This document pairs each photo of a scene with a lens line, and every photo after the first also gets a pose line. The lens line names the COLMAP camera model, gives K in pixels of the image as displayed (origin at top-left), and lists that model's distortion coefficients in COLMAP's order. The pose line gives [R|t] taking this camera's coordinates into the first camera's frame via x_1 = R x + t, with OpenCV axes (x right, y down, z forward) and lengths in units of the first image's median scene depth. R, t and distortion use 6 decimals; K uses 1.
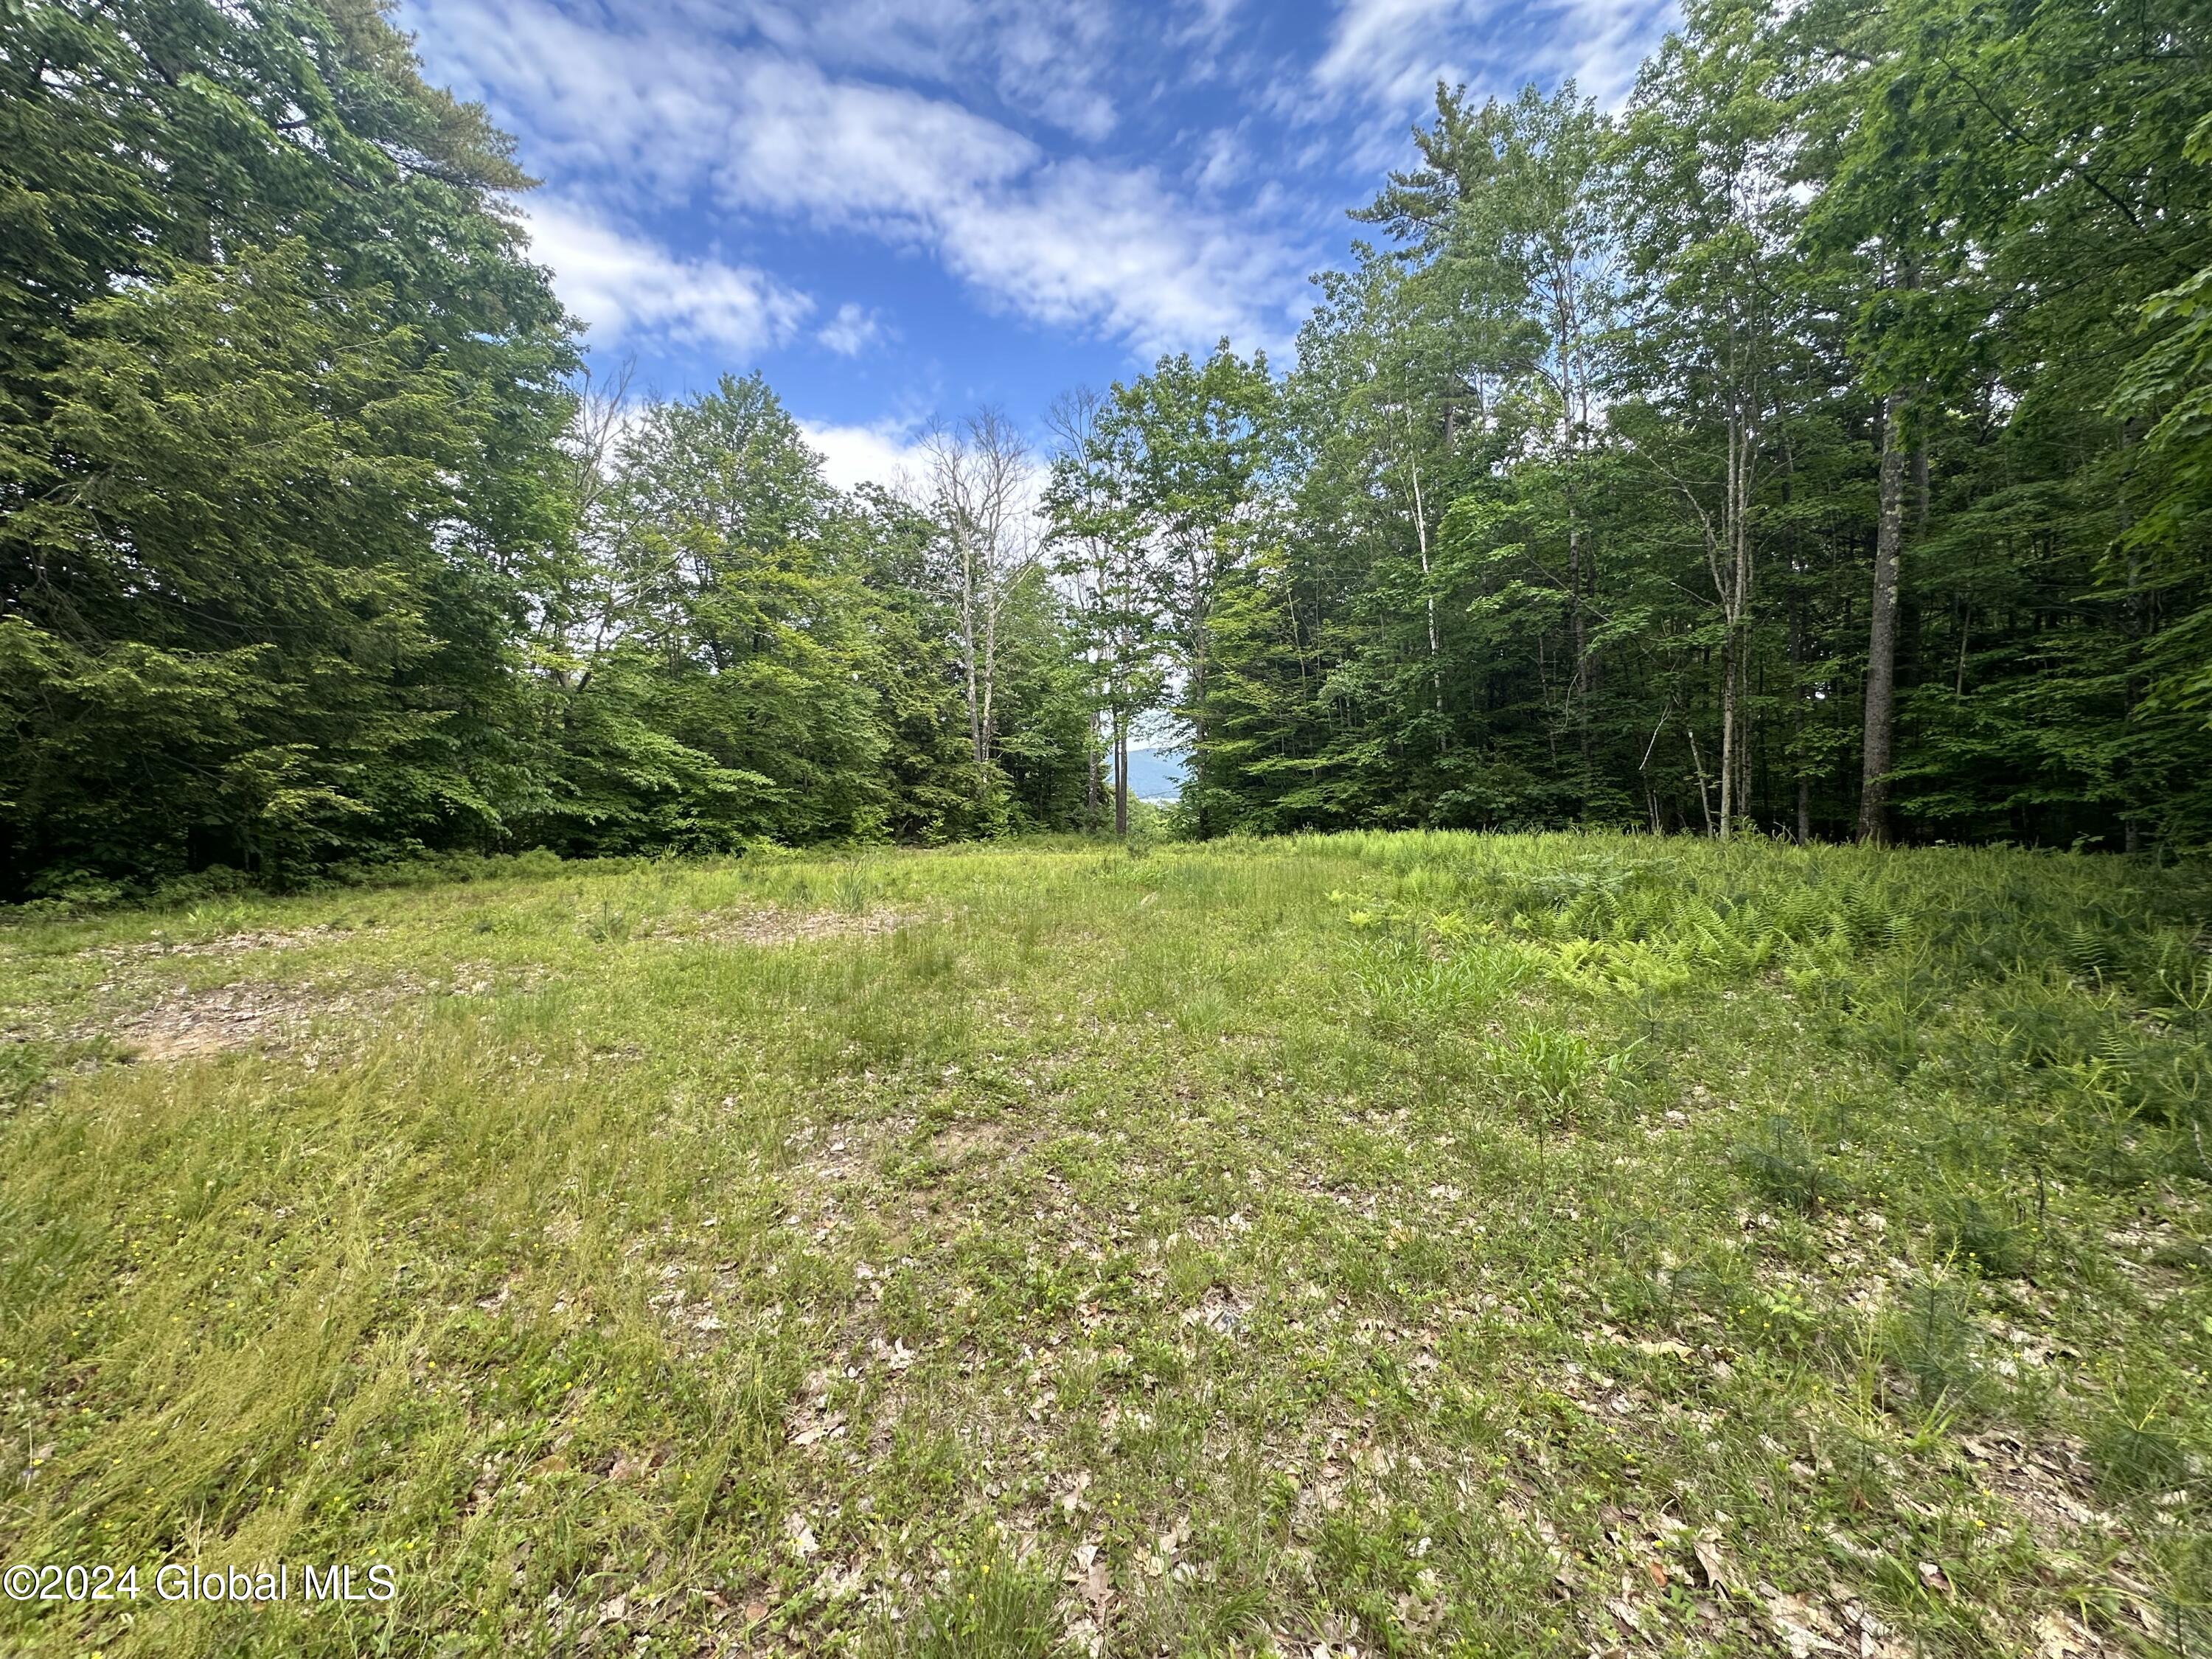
lens RADIAL K [[897.7, 0, 1106.0], [0, 897.7, 829.5], [0, 0, 1]] dist [0.014254, 0.000018]
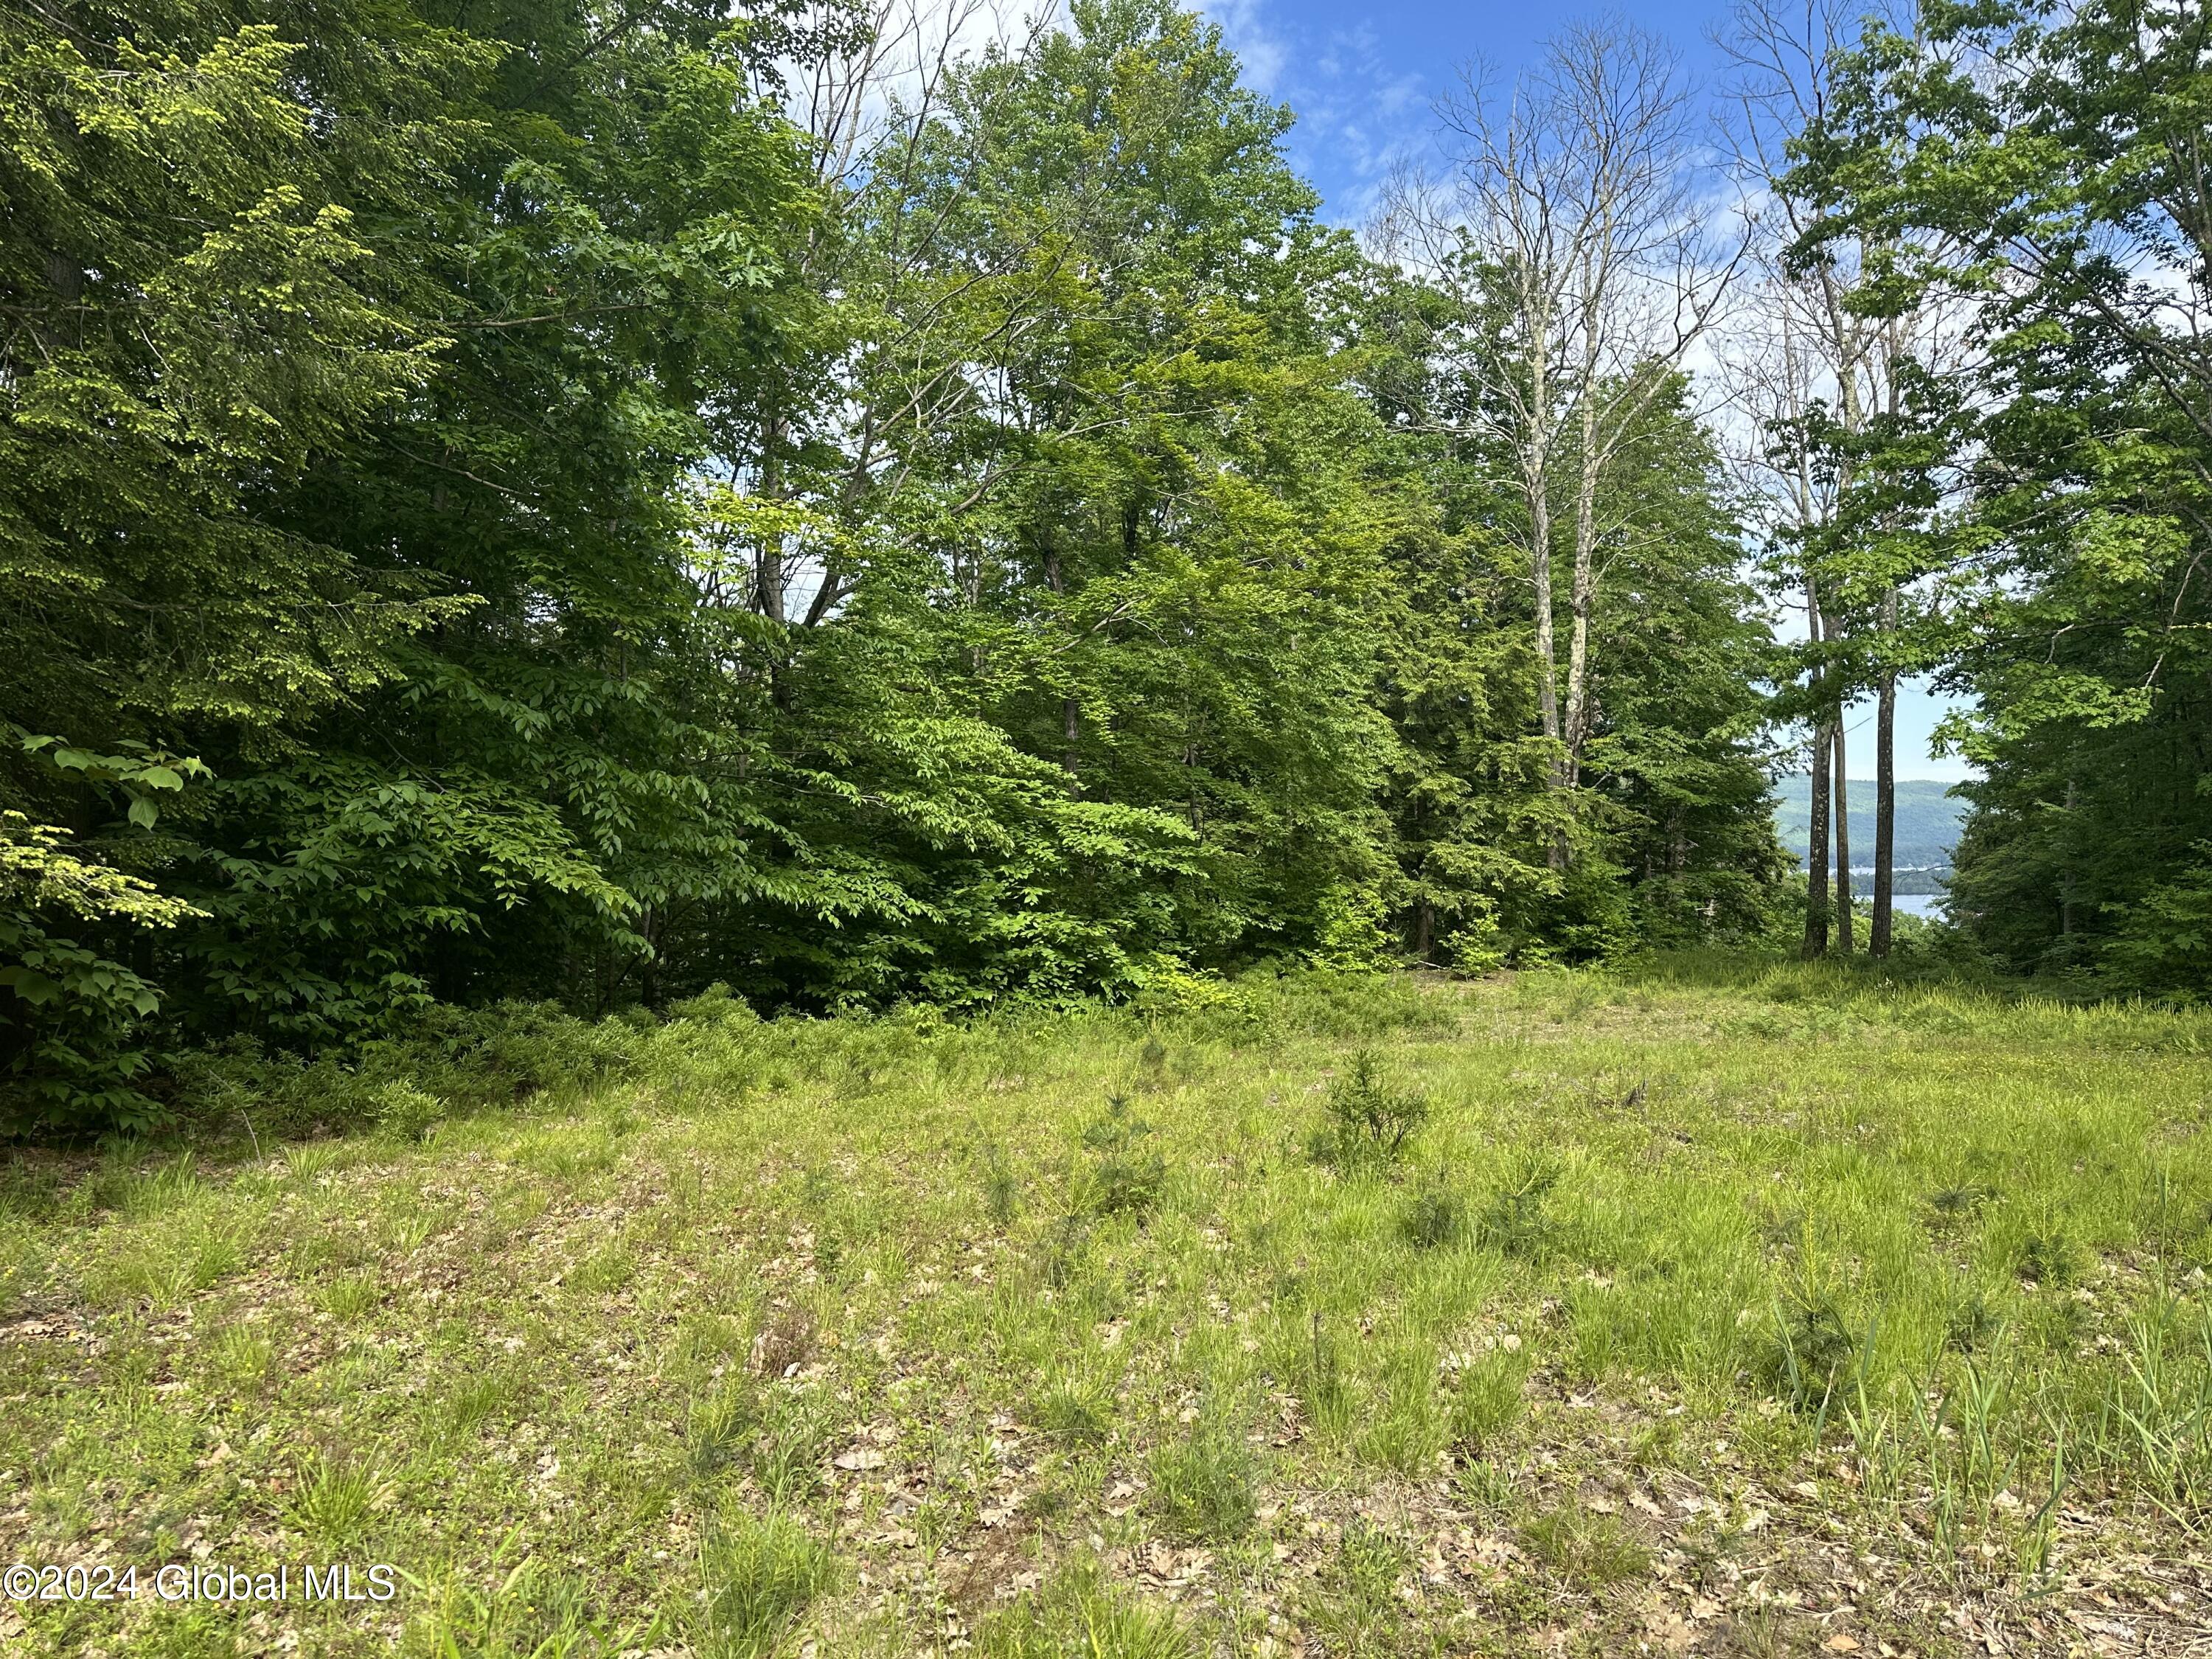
lens RADIAL K [[1555.8, 0, 1102.7], [0, 1555.8, 844.1], [0, 0, 1]] dist [0.140210, -0.201617]
pose [[0.946805, 0.003453, -0.321788, -0.152663], [-0.019139, 0.998777, -0.045593, -0.010157], [0.321237, 0.049327, 0.945713, 0.248946]]
